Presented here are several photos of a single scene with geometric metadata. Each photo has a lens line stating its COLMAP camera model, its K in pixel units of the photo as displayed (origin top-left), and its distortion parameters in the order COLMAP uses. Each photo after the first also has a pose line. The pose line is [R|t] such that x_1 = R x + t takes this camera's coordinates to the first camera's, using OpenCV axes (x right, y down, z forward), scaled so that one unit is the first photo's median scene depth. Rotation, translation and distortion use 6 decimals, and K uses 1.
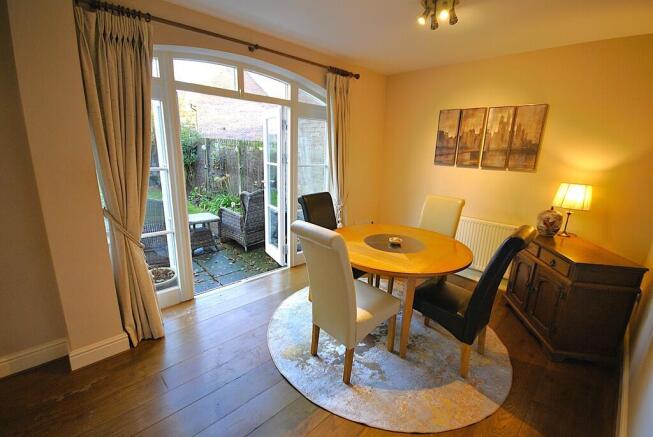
lens RADIAL K [[292.6, 0, 332.7], [0, 292.6, 219.7], [0, 0, 1]] dist [0.000237, -0.000376]
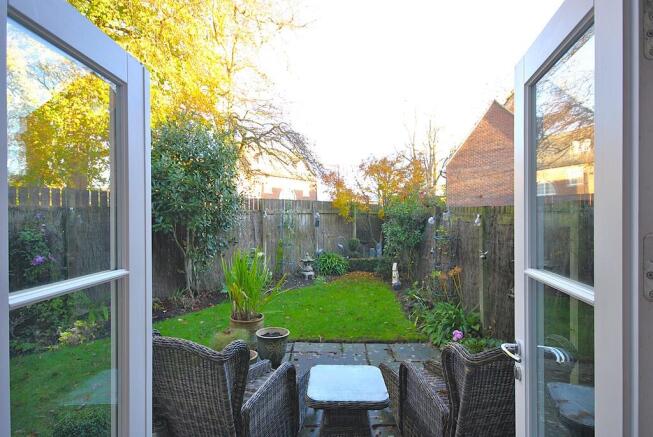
lens RADIAL K [[349.3, 0, 326.5], [0, 349.3, 218.5], [0, 0, 1]] dist [0.000421, 0.000079]
pose [[0.710747, -0.027693, -0.702902, -0.235115], [-0.151822, 0.969636, -0.191718, -0.249201], [0.686868, 0.242979, 0.684962, 1.122290]]
